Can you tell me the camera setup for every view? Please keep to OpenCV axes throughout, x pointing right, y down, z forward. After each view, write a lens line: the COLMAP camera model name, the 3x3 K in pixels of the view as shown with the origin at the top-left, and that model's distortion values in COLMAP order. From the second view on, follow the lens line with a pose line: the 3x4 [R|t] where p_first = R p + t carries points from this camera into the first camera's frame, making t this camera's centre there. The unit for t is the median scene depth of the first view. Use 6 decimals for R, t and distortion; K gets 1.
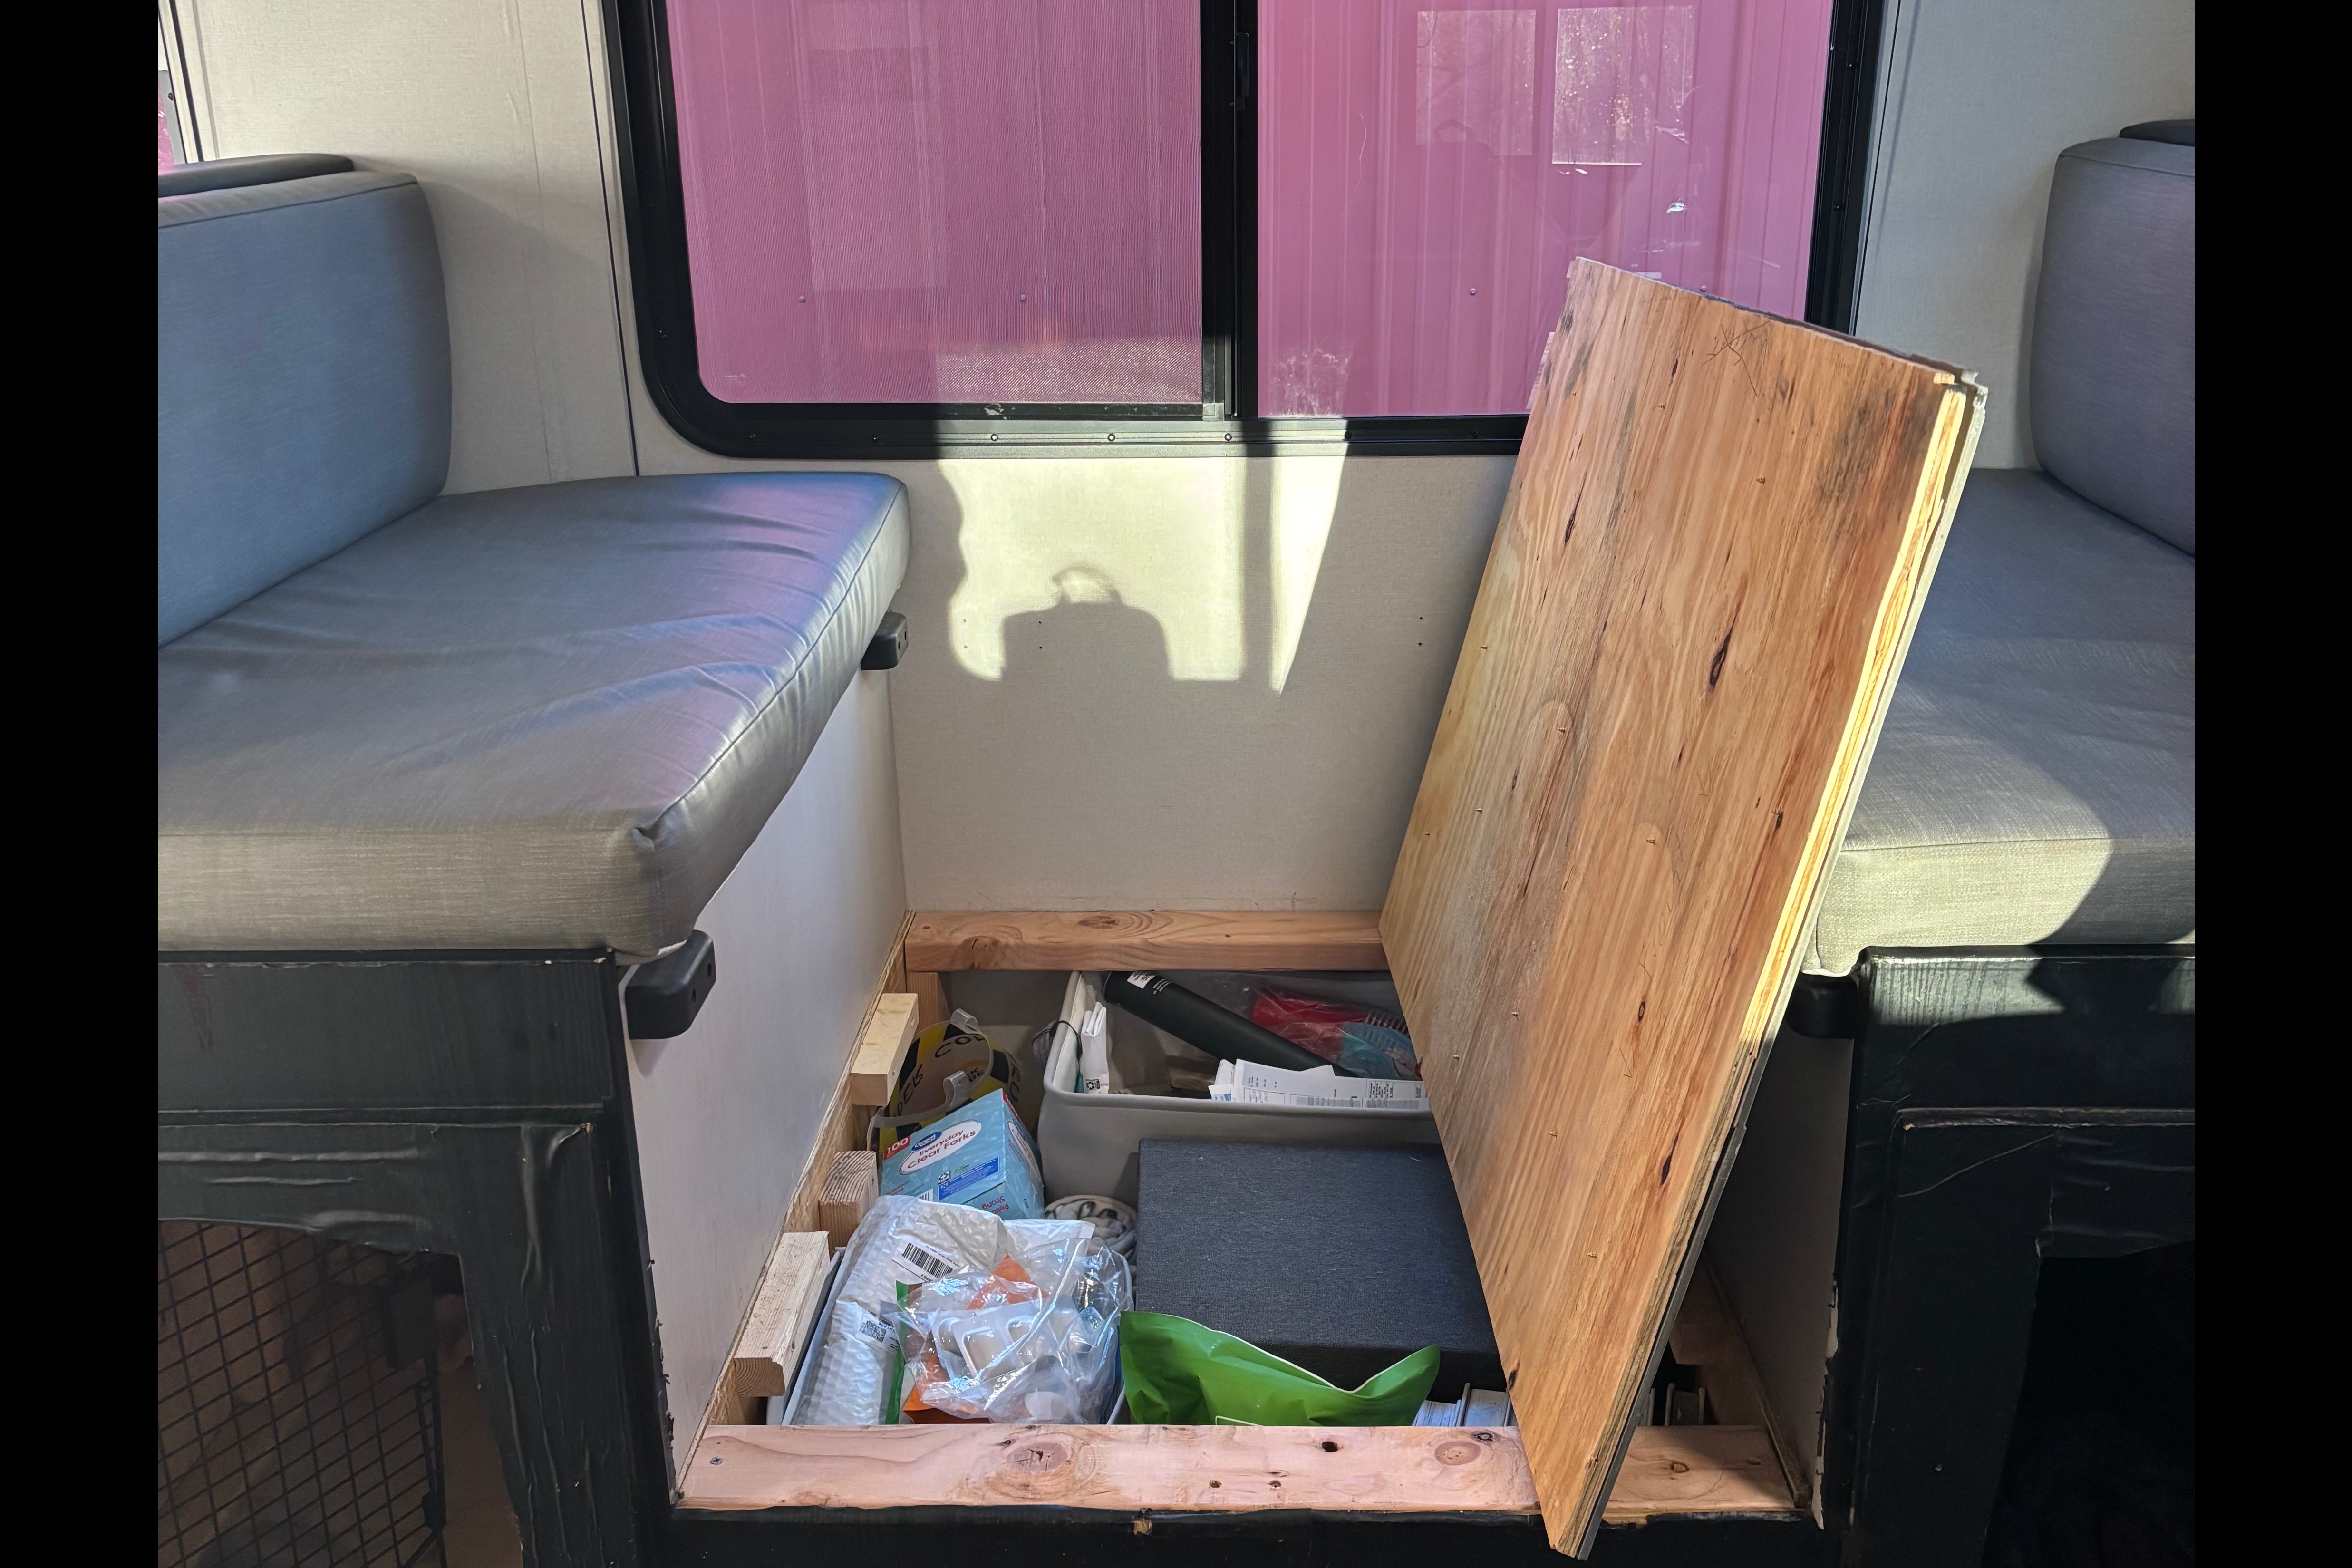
lens RADIAL K [[1942.3, 0, 1176.0], [0, 1942.3, 784.0], [0, 0, 1]] dist [-0.022571, 0.010145]
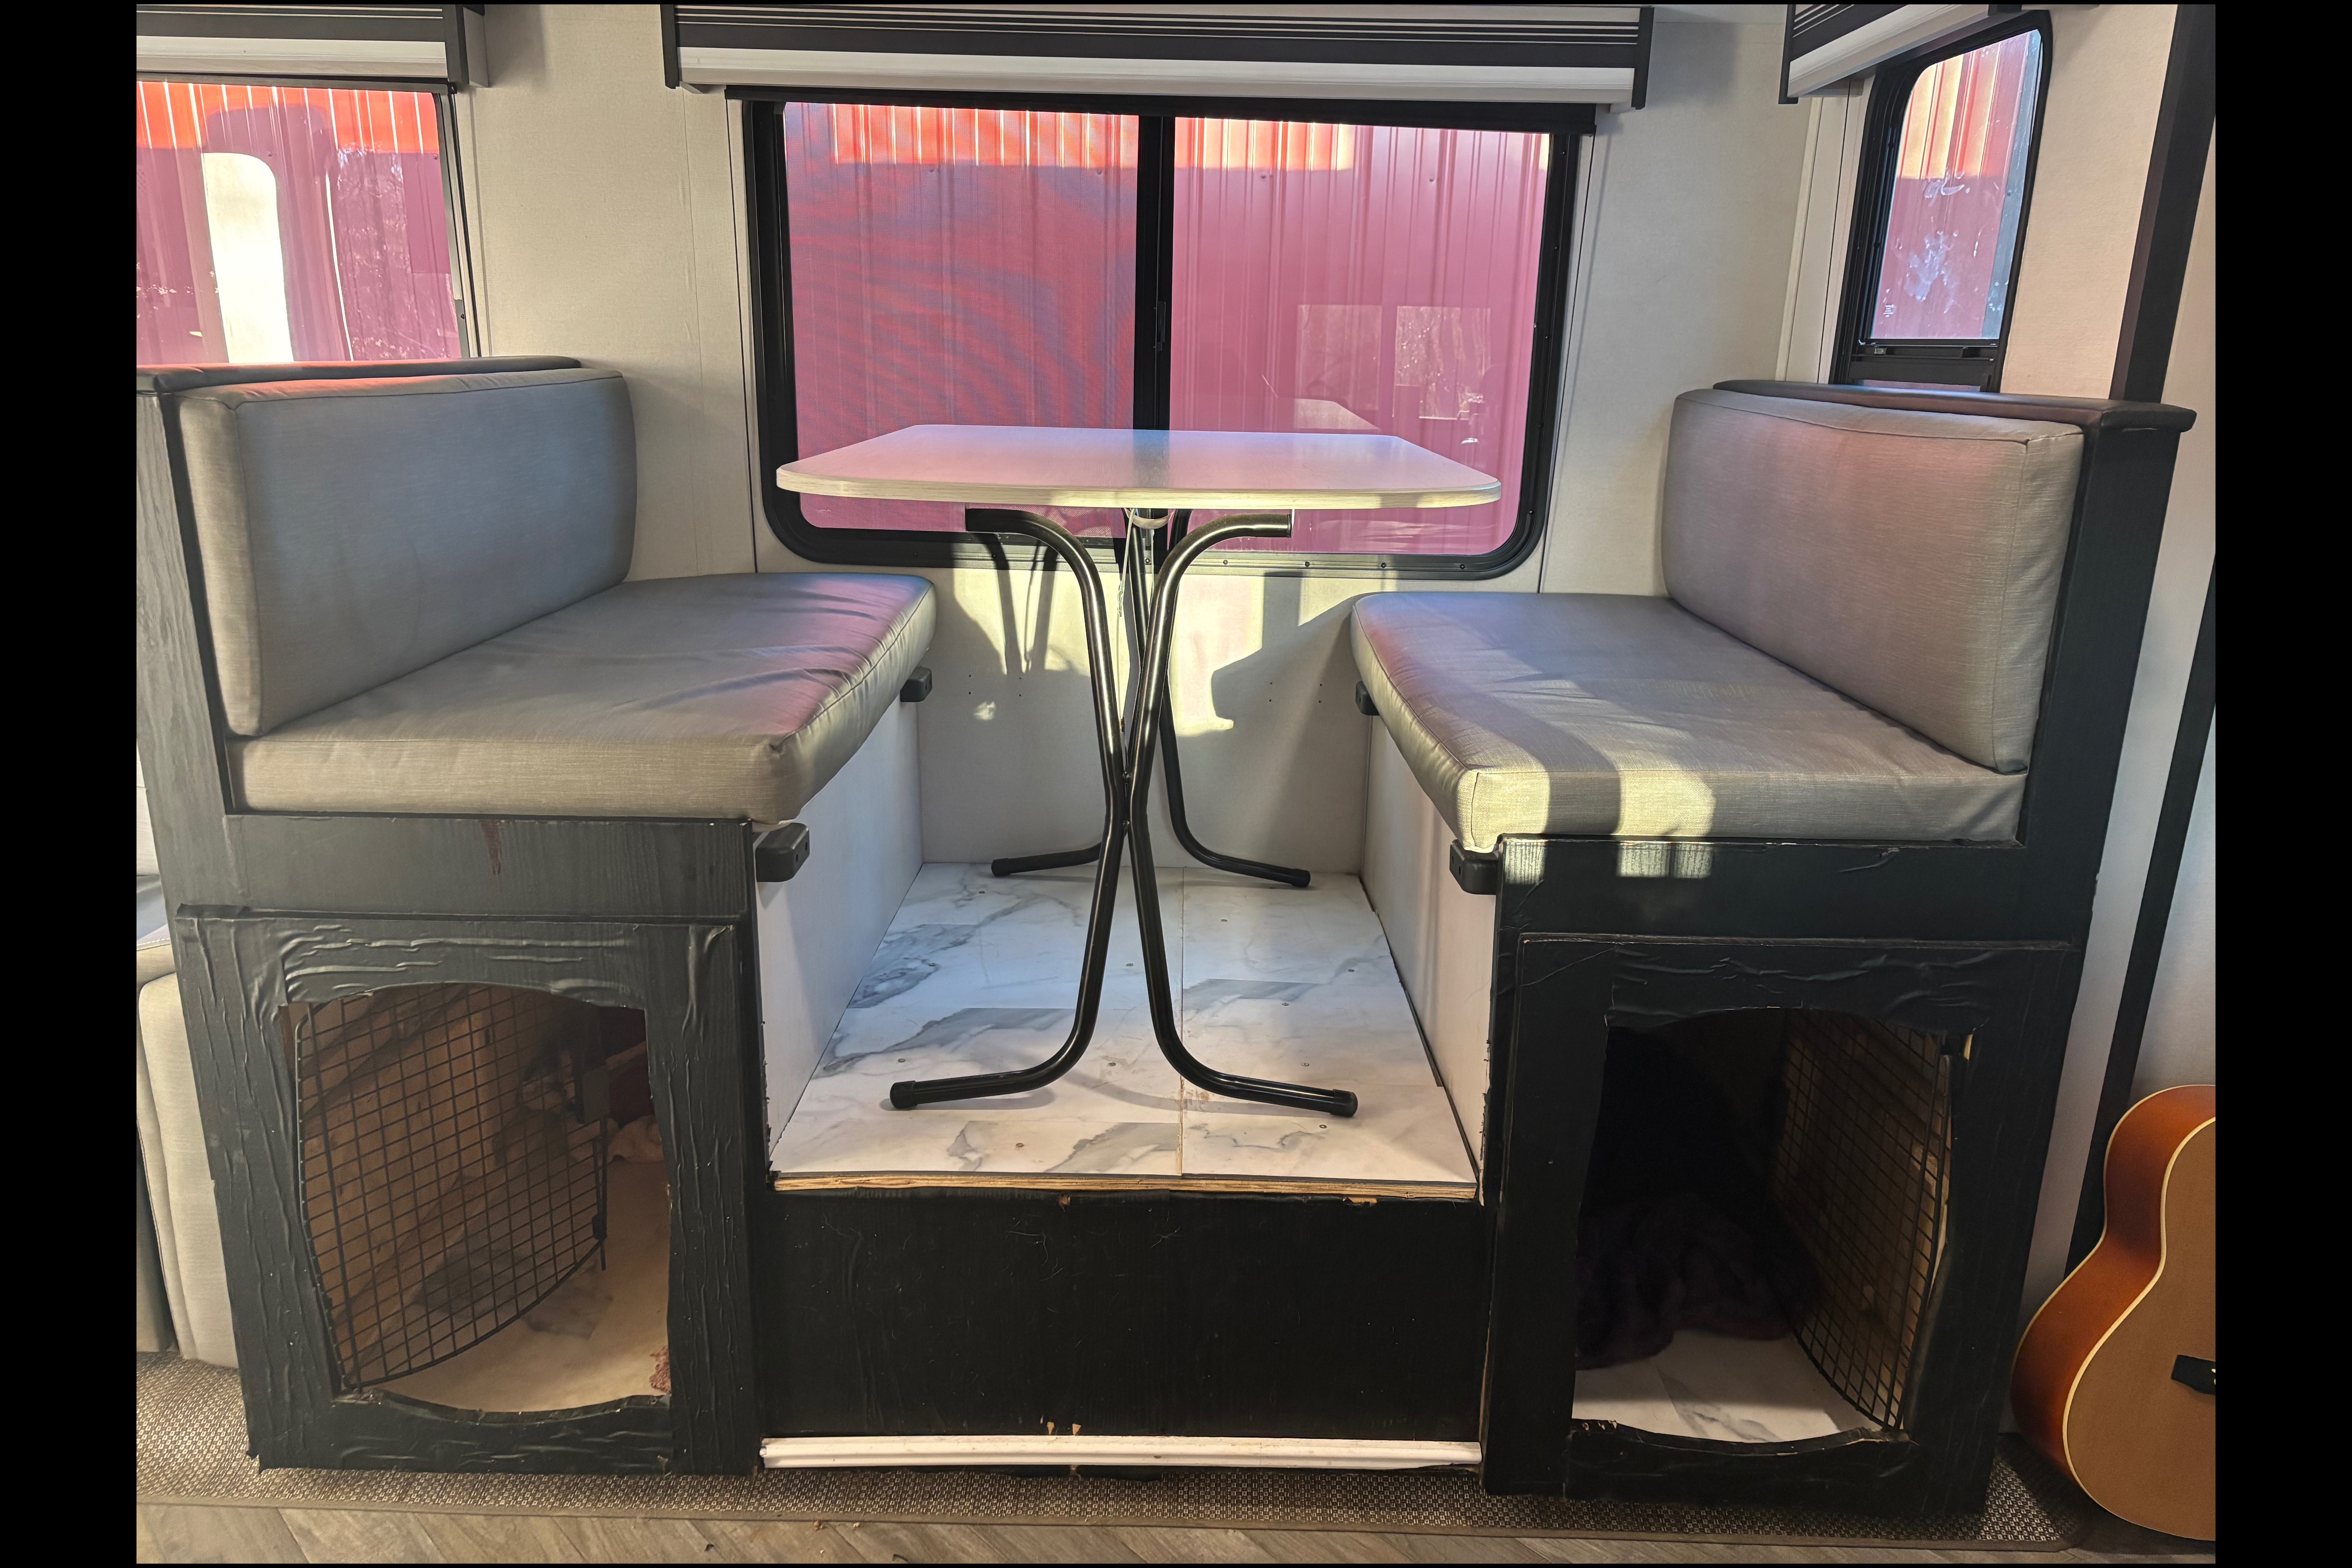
lens RADIAL K [[1515.9, 0, 1207.4], [0, 1515.9, 785.0], [0, 0, 1]] dist [-0.000088, -0.001025]
pose [[0.998530, 0.022630, 0.049250, 0.032739], [-0.018803, 0.996867, -0.076831, 0.144223], [-0.050835, 0.075792, 0.995827, -0.302340]]
